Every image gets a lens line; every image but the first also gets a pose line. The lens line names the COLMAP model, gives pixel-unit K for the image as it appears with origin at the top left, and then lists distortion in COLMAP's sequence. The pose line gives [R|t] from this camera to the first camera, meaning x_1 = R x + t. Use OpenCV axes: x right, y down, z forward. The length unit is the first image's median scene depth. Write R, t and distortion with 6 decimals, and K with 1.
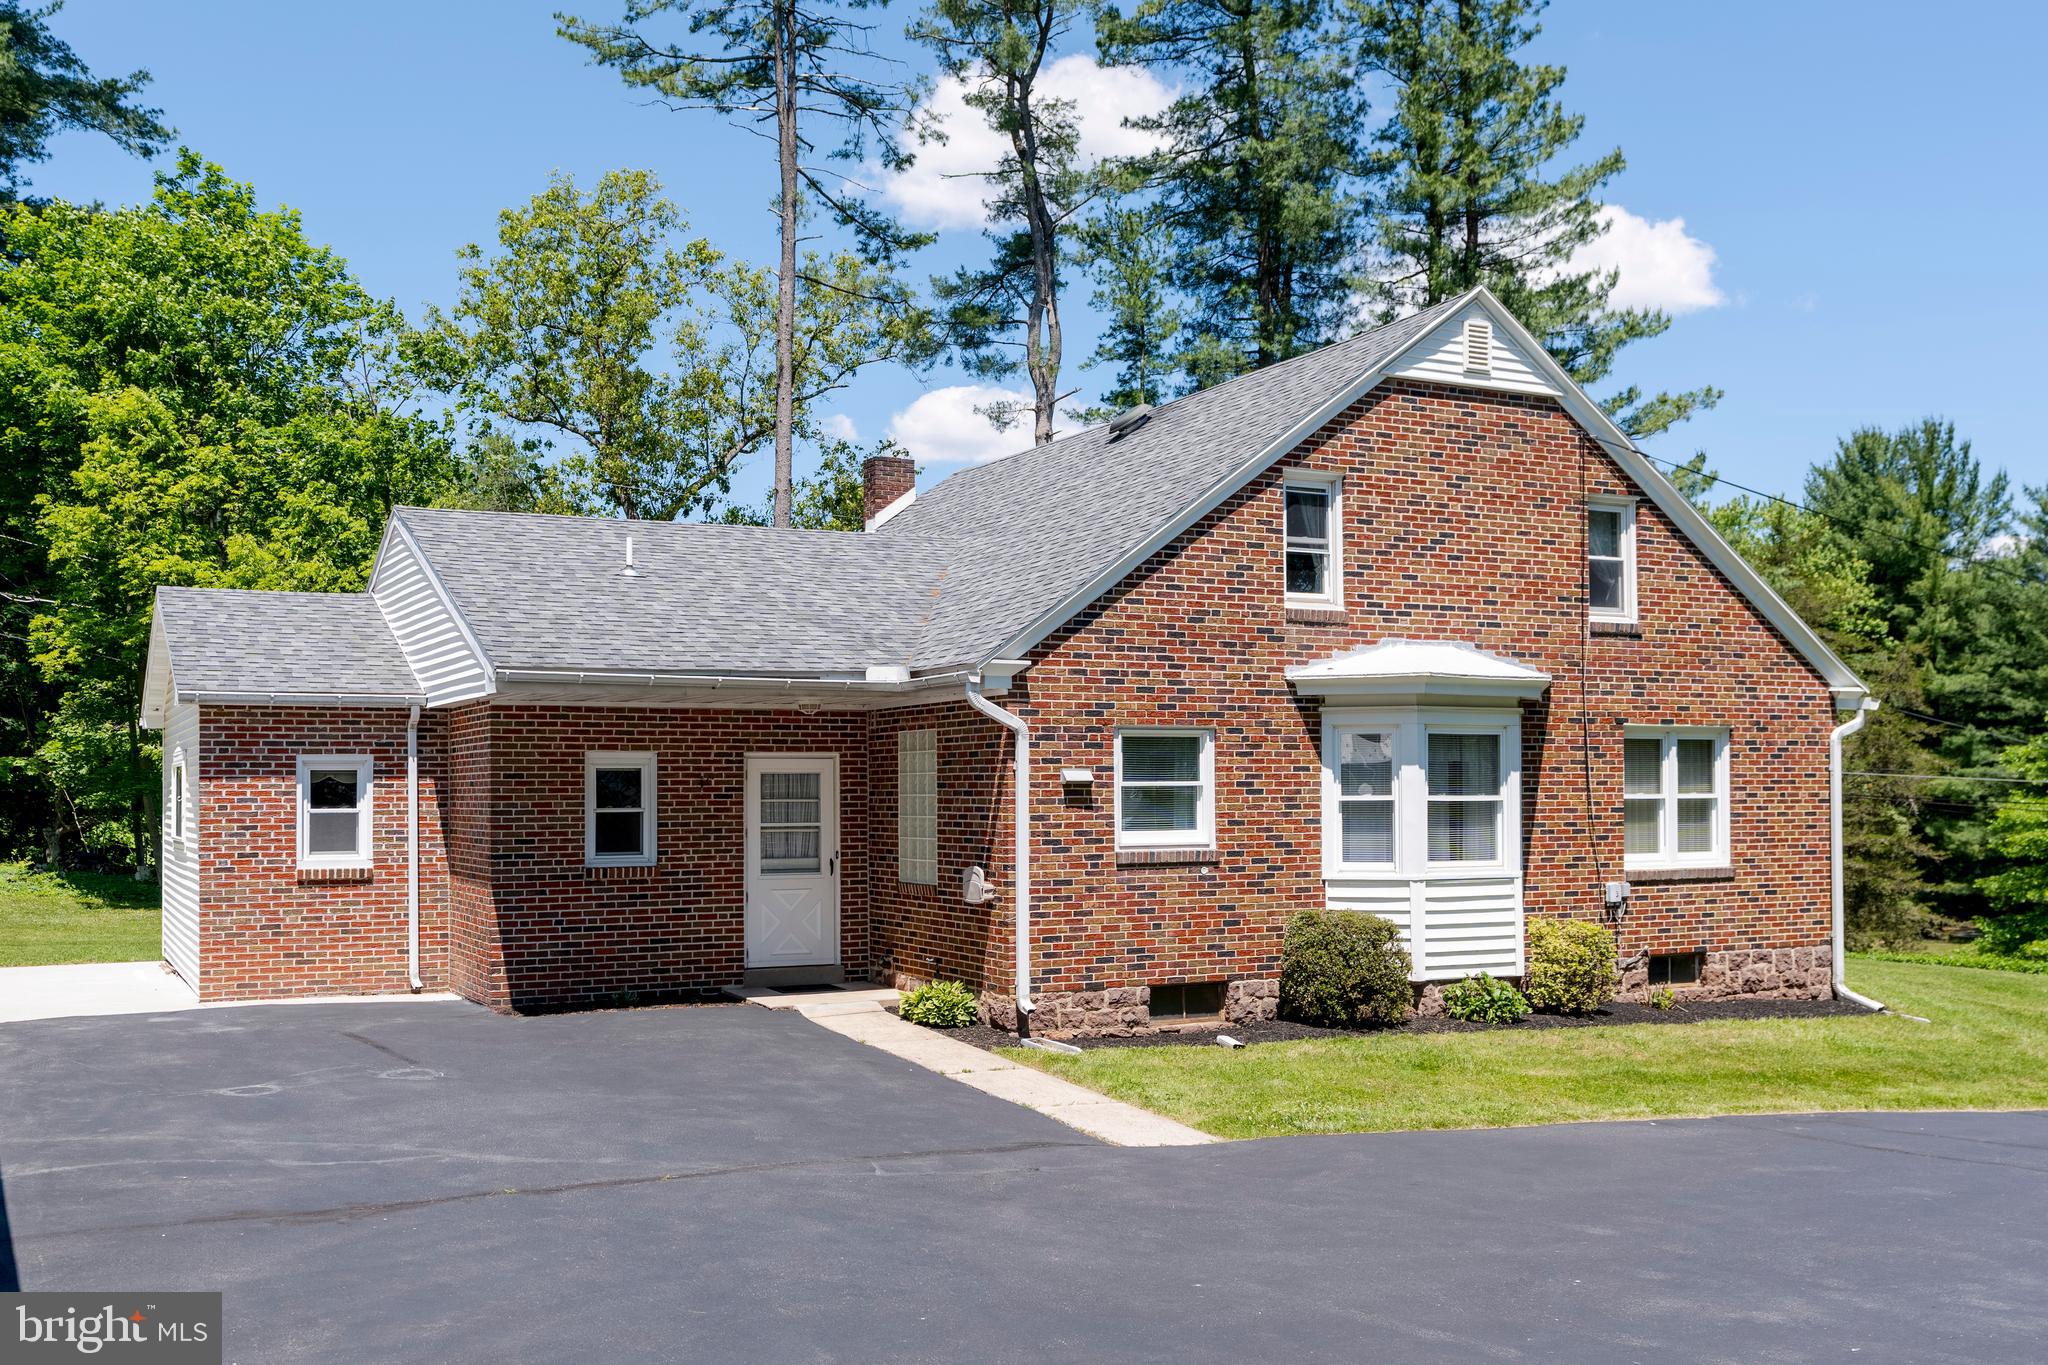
lens RADIAL K [[1859.9, 0, 984.8], [0, 1859.9, 778.4], [0, 0, 1]] dist [0.017956, 0.005780]
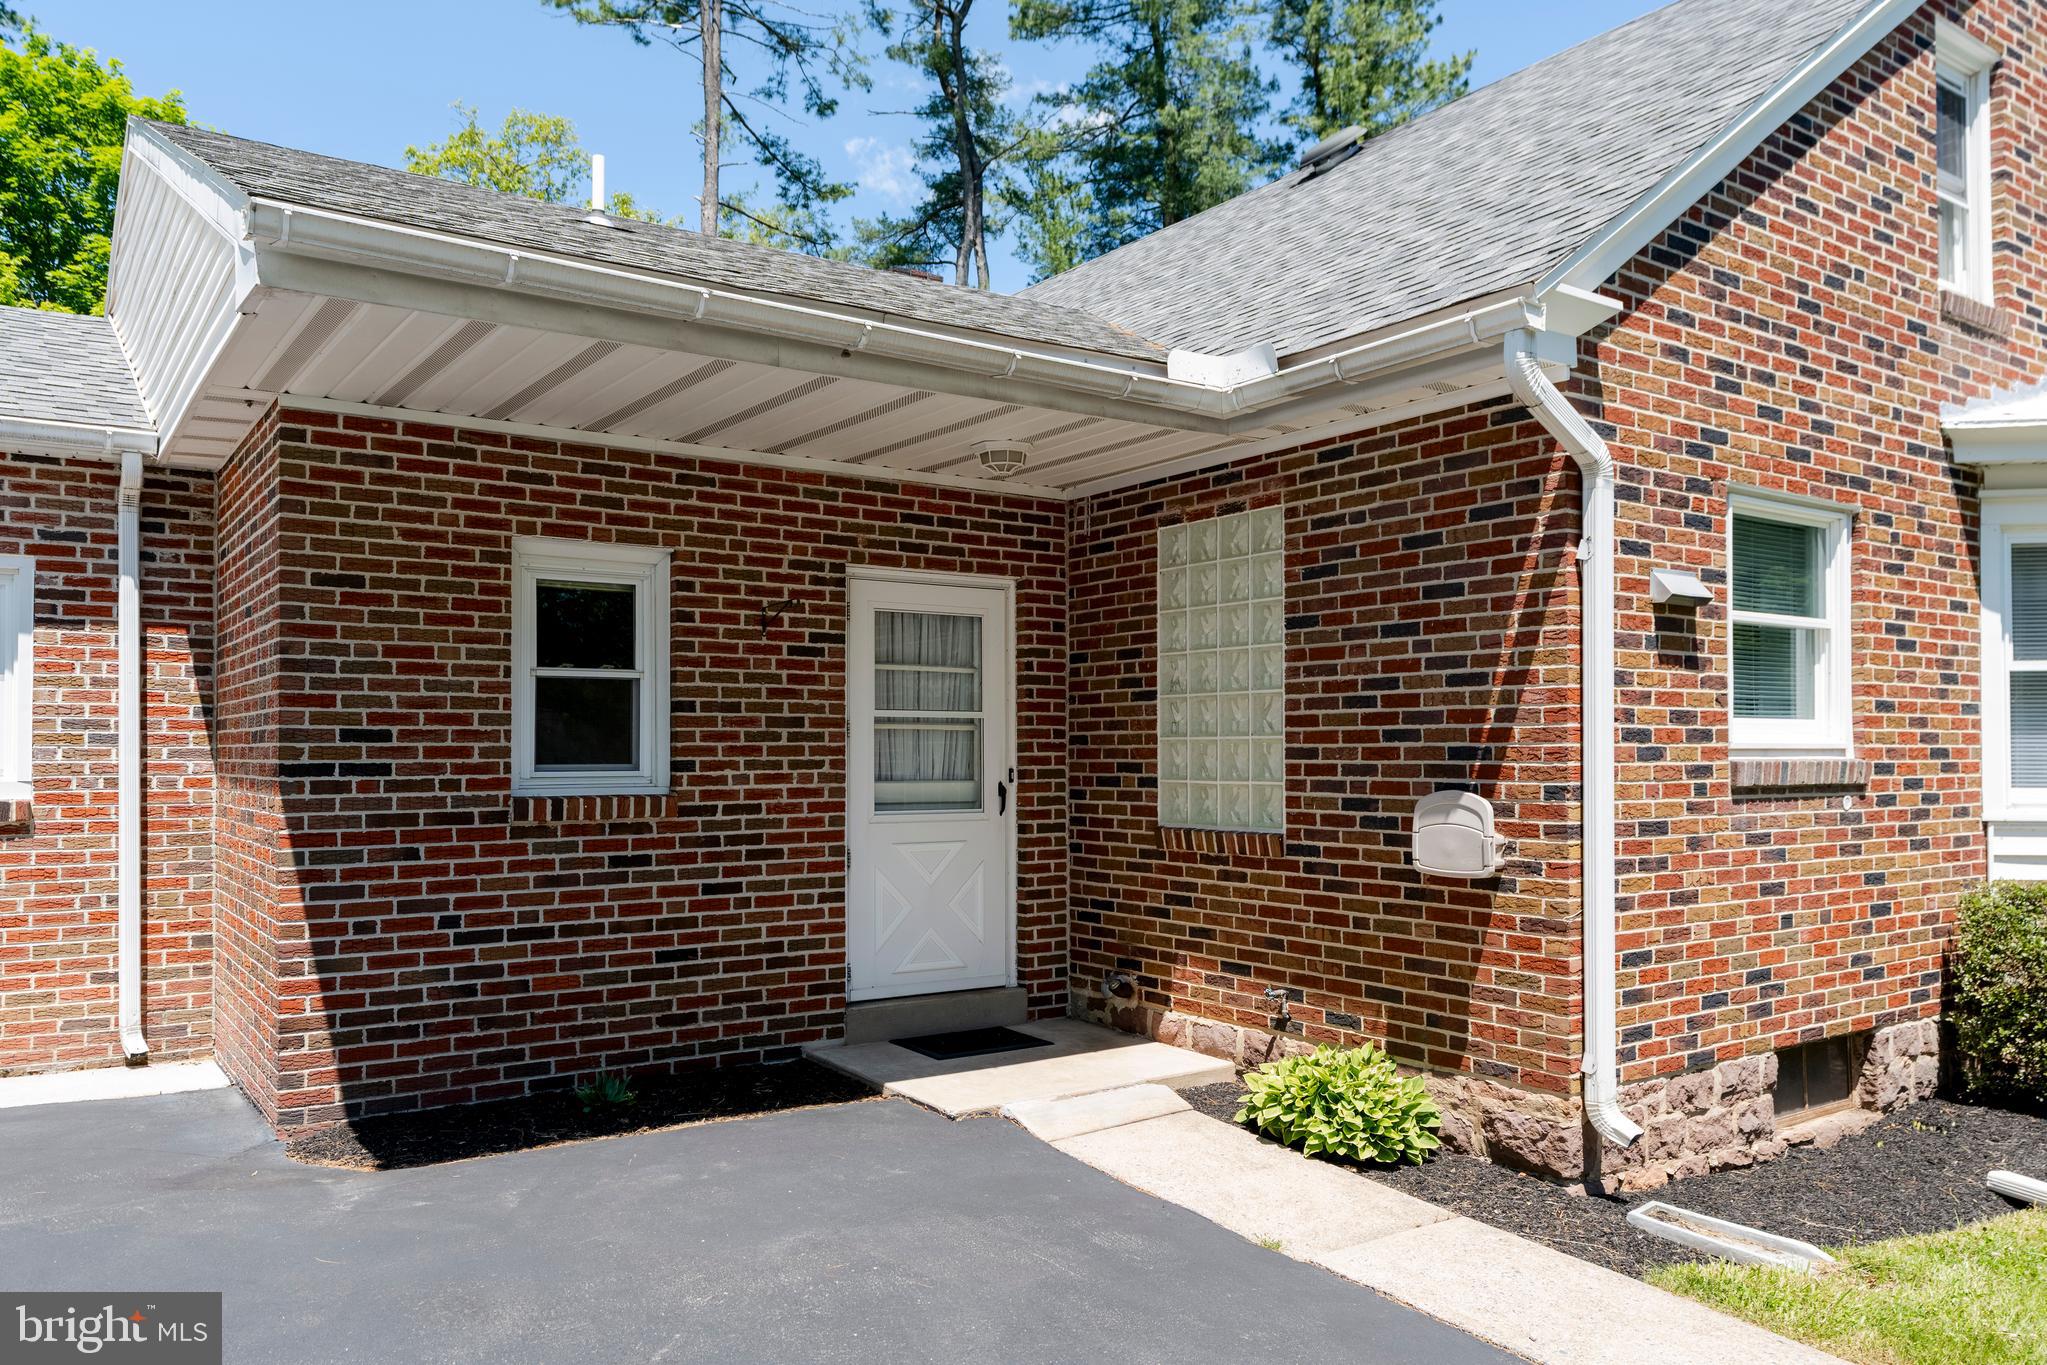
lens RADIAL K [[1450.2, 0, 1025.8], [0, 1450.2, 750.7], [0, 0, 1]] dist [0.000040, 0.004573]
pose [[0.989652, 0.005131, 0.143396, -0.140277], [-0.005748, 0.999976, 0.003891, 0.034209], [-0.143372, -0.004675, 0.989658, 0.628073]]
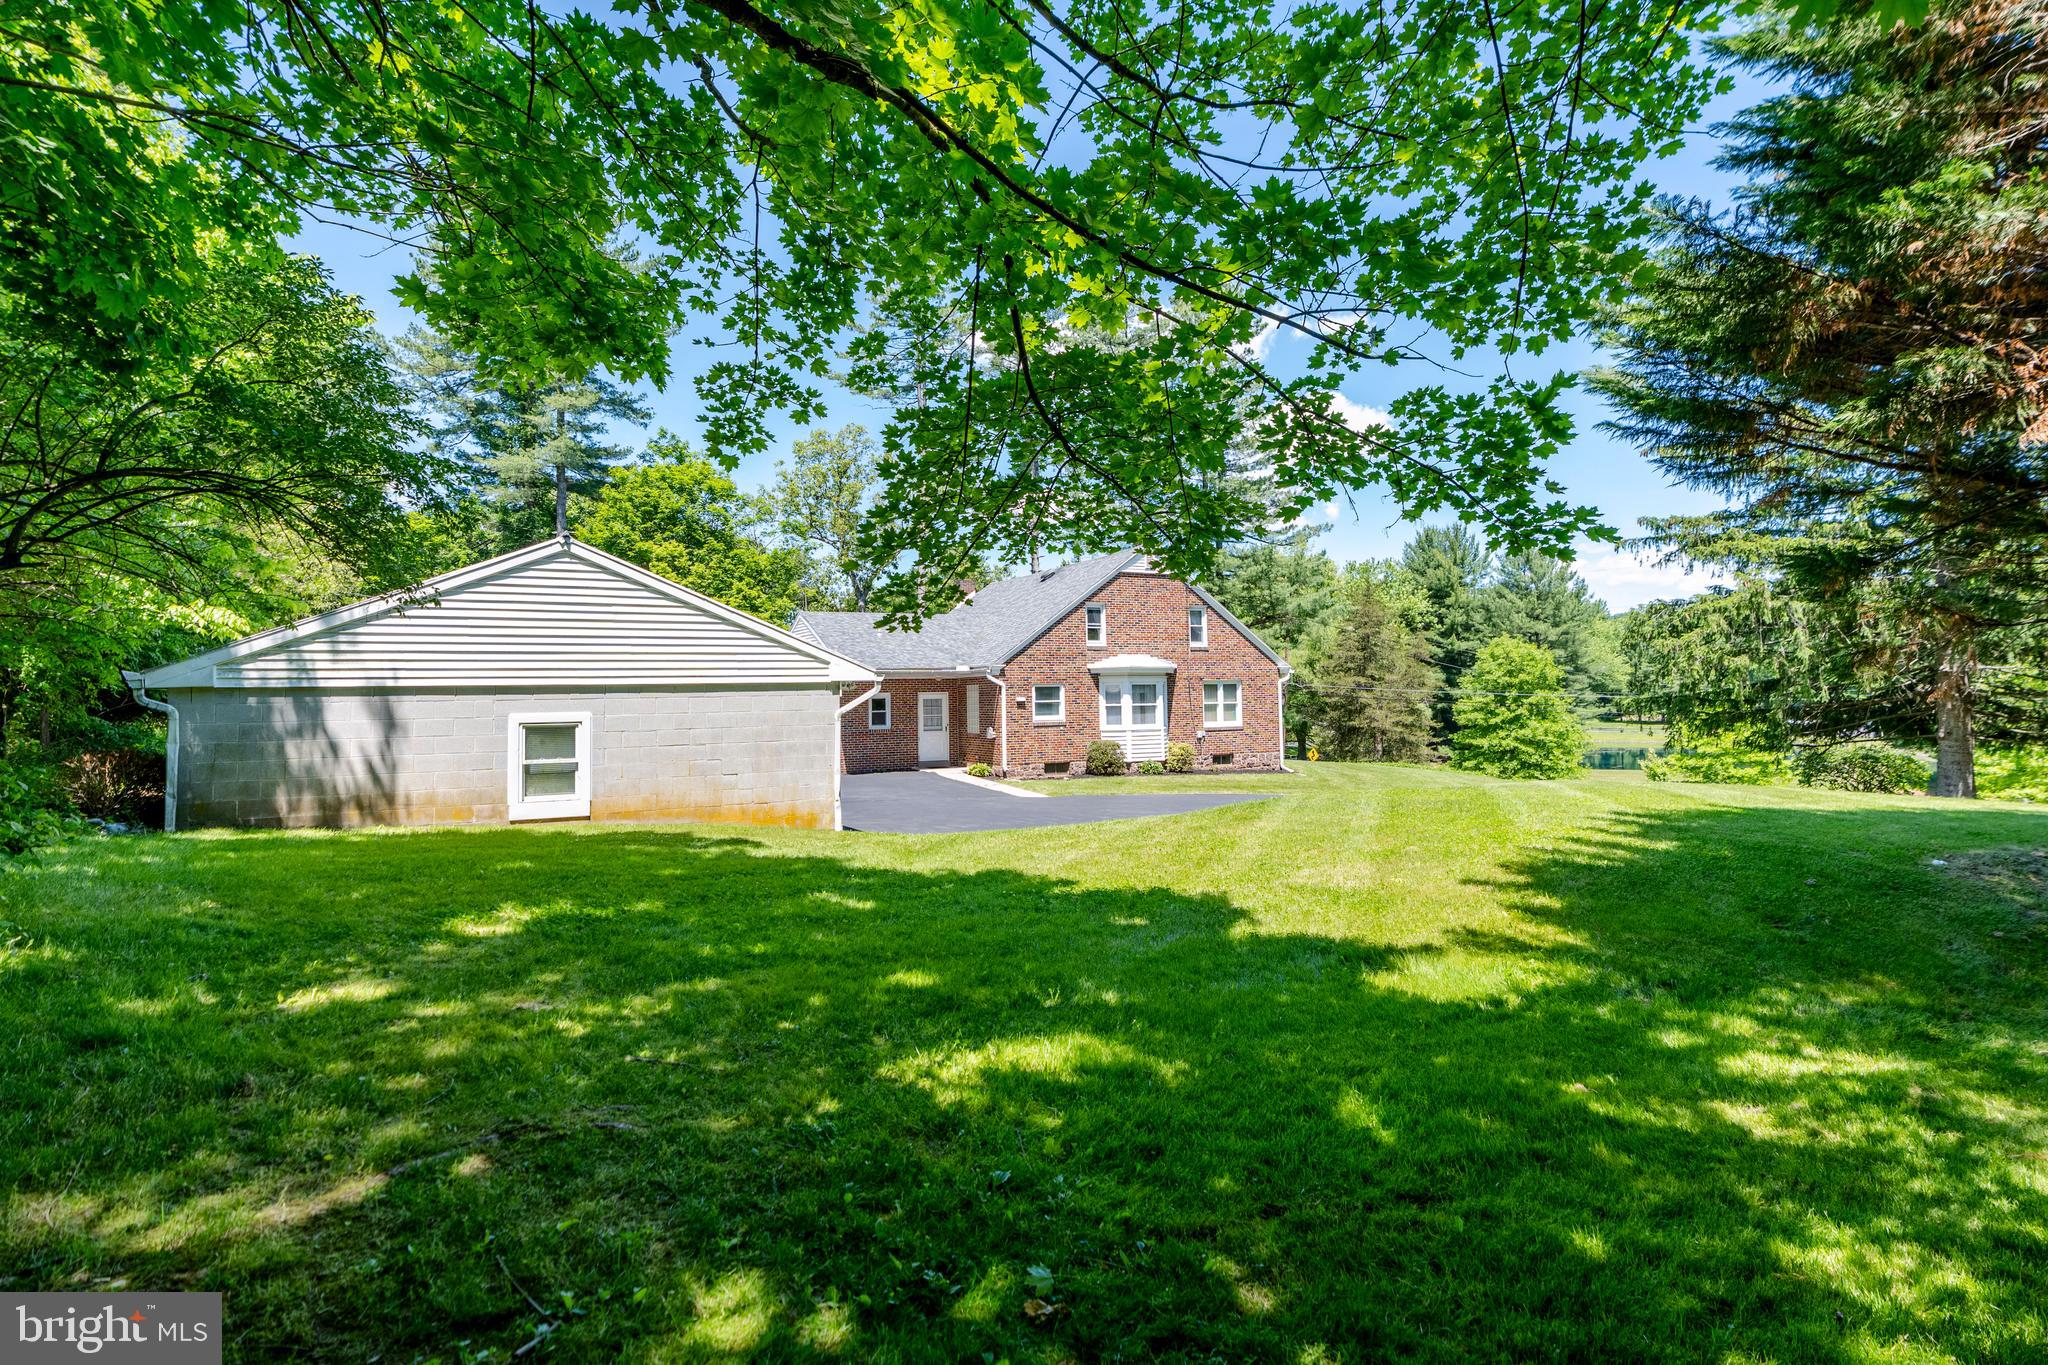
lens RADIAL K [[962.2, 0, 1024.0], [0, 962.2, 682.5], [0, 0, 1]] dist [0.000779, -0.000120]
pose [[0.999924, -0.012290, 0.001171, 0.049642], [0.012302, 0.999857, -0.011621, -0.010145], [-0.001029, 0.011634, 0.999932, -0.641788]]
